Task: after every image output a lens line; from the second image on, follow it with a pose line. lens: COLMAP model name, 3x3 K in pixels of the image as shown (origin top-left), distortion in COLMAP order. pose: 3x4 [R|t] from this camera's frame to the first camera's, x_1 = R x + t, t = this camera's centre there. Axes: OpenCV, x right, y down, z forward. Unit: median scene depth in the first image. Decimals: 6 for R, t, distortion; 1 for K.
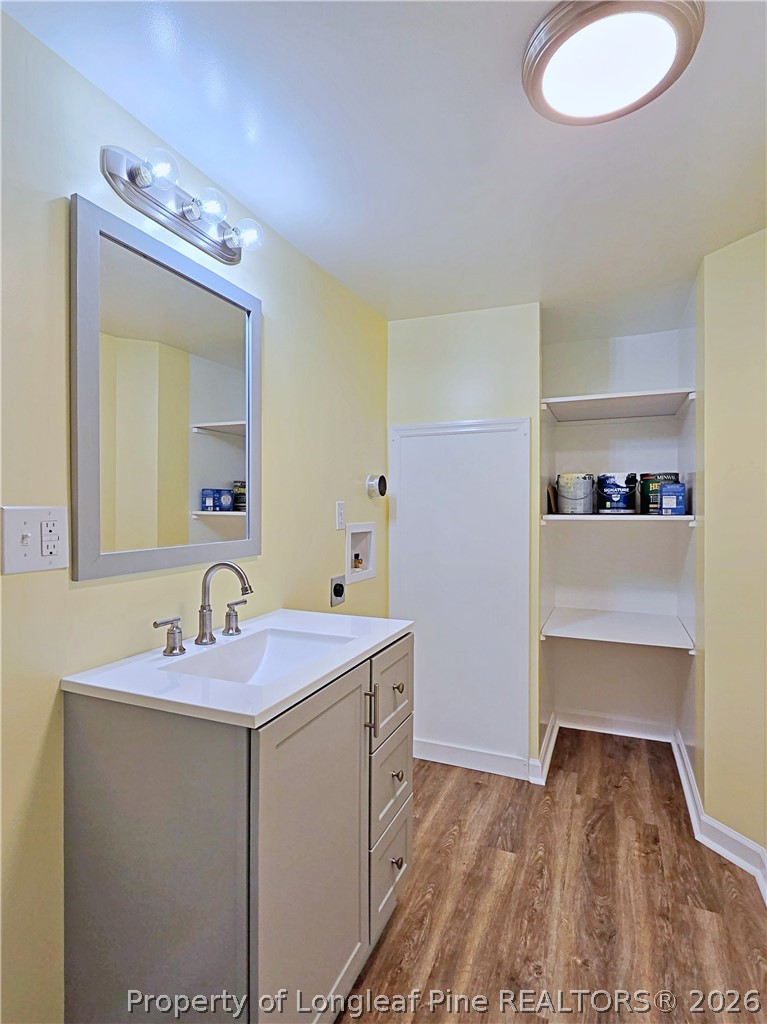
lens RADIAL K [[524.9, 0, 386.3], [0, 524.9, 507.1], [0, 0, 1]] dist [0.003883, -0.003488]
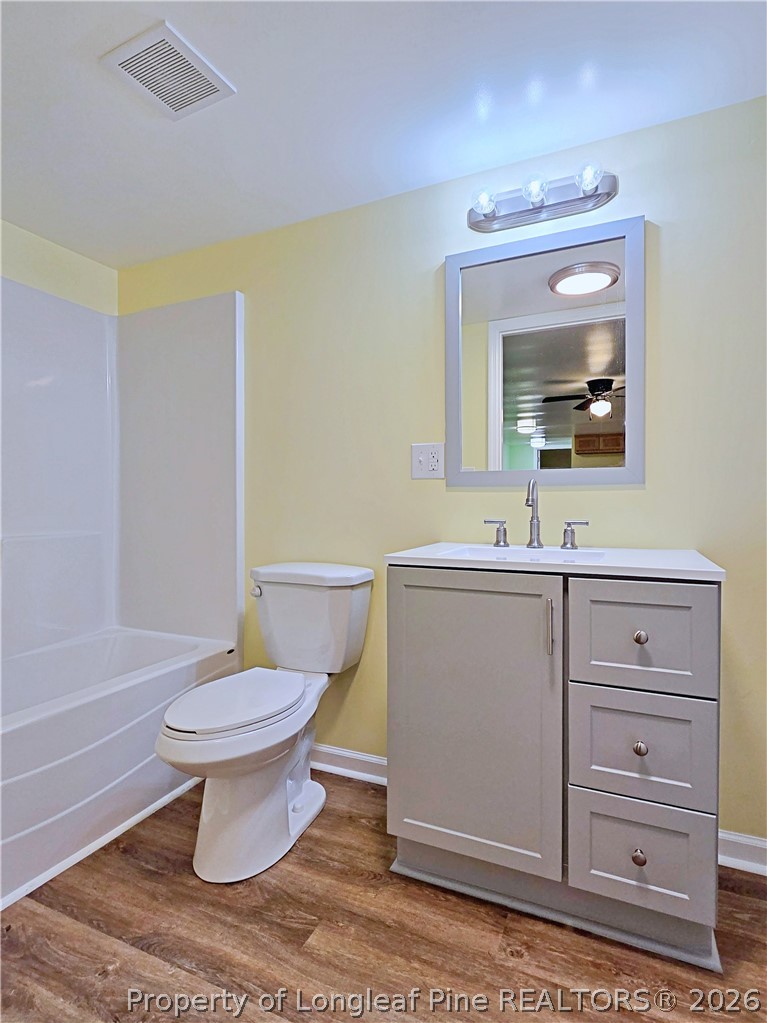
lens RADIAL K [[524.4, 0, 387.1], [0, 524.4, 506.5], [0, 0, 1]] dist [0.003883, -0.003488]
pose [[-0.024674, 0.000068, -0.999696, 0.891709], [-0.005291, 0.999986, 0.000198, 0.168123], [0.999682, 0.005294, -0.024673, 0.697248]]
